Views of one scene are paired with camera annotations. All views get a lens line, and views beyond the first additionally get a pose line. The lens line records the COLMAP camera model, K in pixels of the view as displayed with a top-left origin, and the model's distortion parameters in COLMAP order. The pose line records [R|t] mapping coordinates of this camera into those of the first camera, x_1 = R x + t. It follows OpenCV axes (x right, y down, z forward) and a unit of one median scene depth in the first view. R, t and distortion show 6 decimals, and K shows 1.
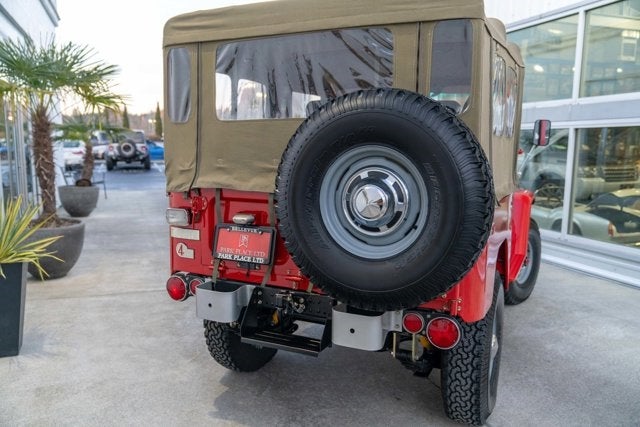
lens RADIAL K [[525.8, 0, 317.7], [0, 525.8, 215.4], [0, 0, 1]] dist [-0.008955, 0.004455]
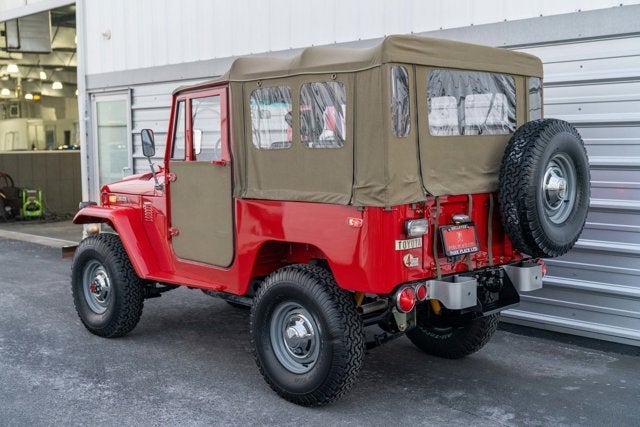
lens RADIAL K [[792.8, 0, 319.8], [0, 792.8, 216.4], [0, 0, 1]] dist [0.025354, 0.000000]
pose [[0.314999, -0.089223, 0.944889, -1.898979], [0.151641, 0.987513, 0.042695, -0.119480], [-0.936899, 0.129835, 0.324596, 0.701051]]
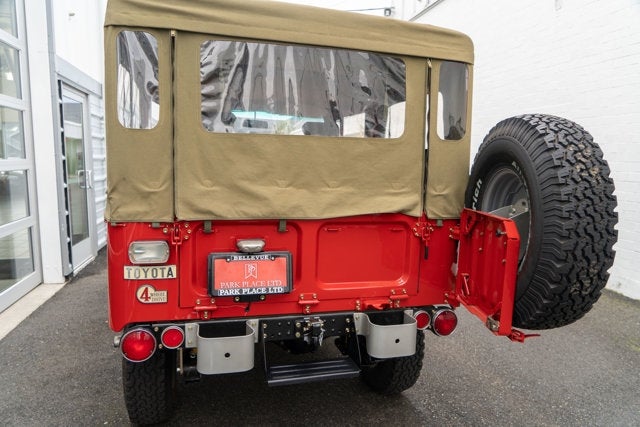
lens RADIAL K [[415.3, 0, 314.5], [0, 415.3, 211.6], [0, 0, 1]] dist [-0.034246, 0.018452]
pose [[0.747687, -0.054222, 0.661834, -0.503770], [0.066605, 0.997758, 0.006499, -0.045173], [-0.660703, 0.039222, 0.749622, 0.410041]]
